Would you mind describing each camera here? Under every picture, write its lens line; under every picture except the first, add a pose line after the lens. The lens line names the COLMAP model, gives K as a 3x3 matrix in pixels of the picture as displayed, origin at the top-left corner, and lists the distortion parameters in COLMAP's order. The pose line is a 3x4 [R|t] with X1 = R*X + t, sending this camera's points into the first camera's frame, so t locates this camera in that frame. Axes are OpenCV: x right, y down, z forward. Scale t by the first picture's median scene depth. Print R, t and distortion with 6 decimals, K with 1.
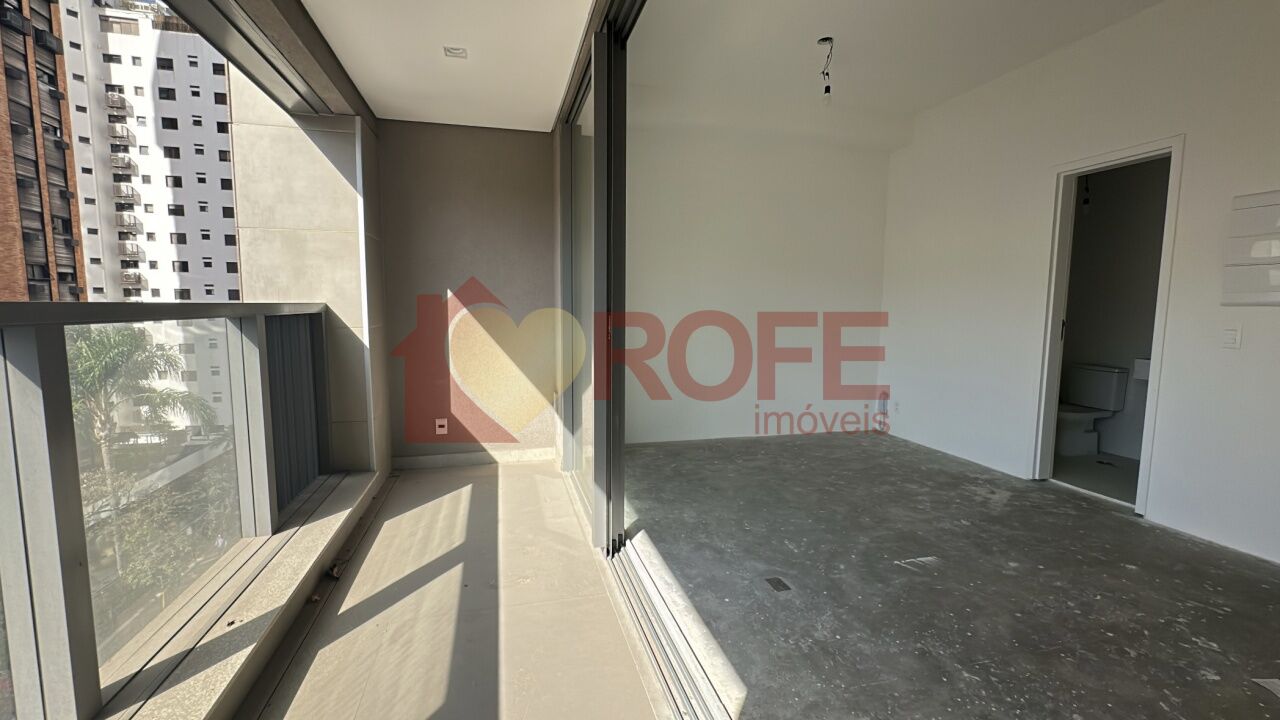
lens RADIAL K [[535.9, 0, 639.3], [0, 535.9, 360.8], [0, 0, 1]] dist [-0.004018, 0.000996]
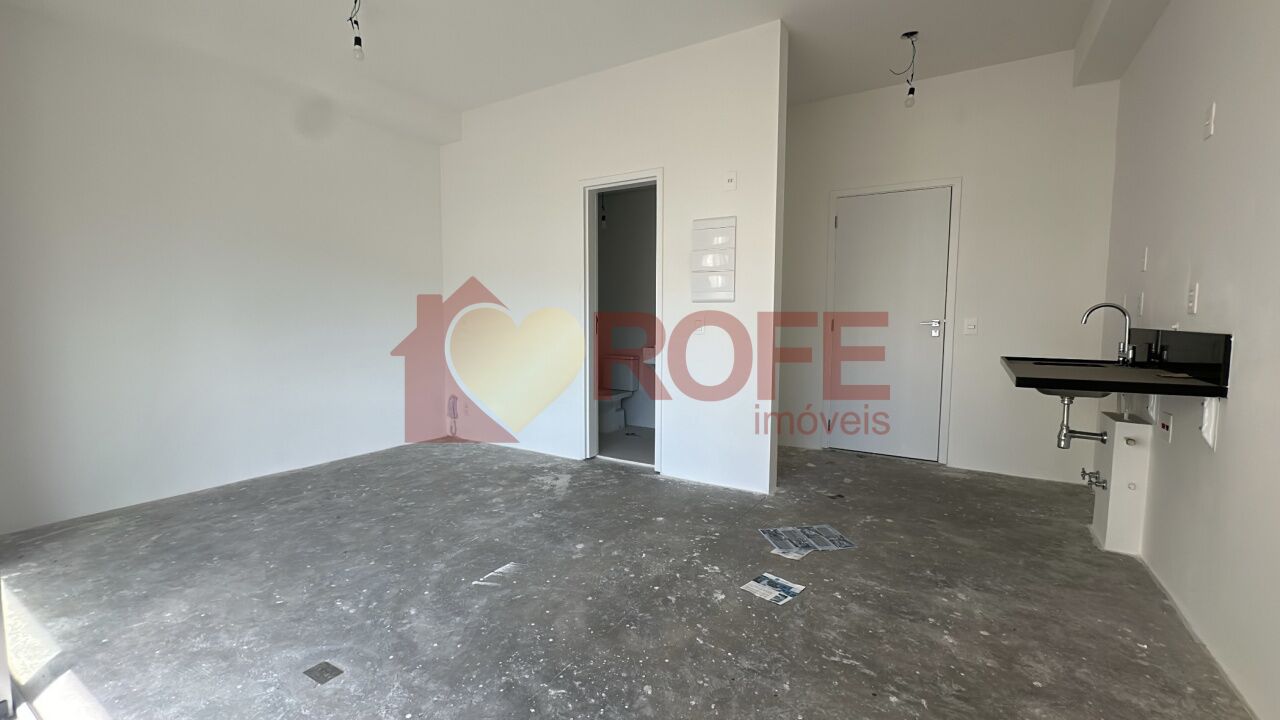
lens RADIAL K [[535.9, 0, 640.8], [0, 535.9, 360.7], [0, 0, 1]] dist [-0.004018, 0.000996]
pose [[0.721443, -0.059743, 0.689892, 0.071504], [0.070420, 0.997436, 0.012736, 0.012734], [-0.688884, 0.039394, 0.723800, 0.122722]]
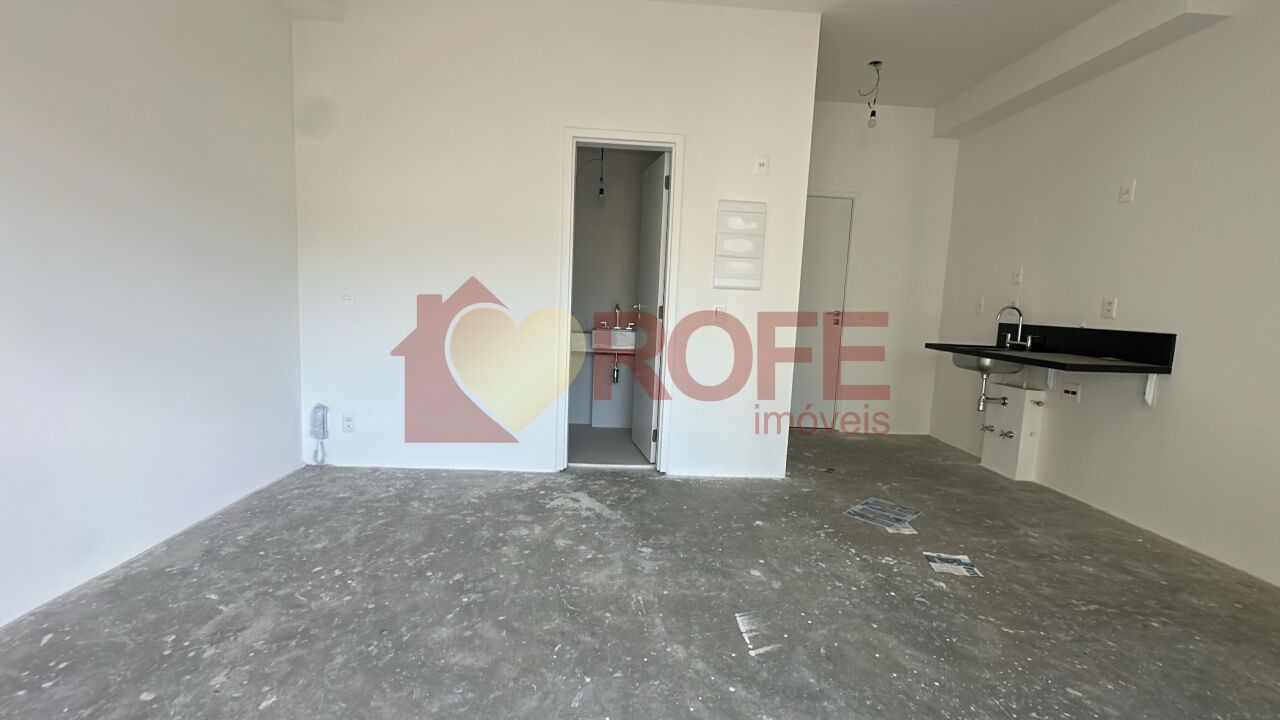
lens RADIAL K [[535.9, 0, 643.7], [0, 535.9, 361.4], [0, 0, 1]] dist [-0.004018, 0.000996]
pose [[0.199305, -0.109749, 0.973772, -0.145203], [0.056989, 0.993325, 0.100288, -0.060873], [-0.978279, 0.035507, 0.204229, 0.809071]]
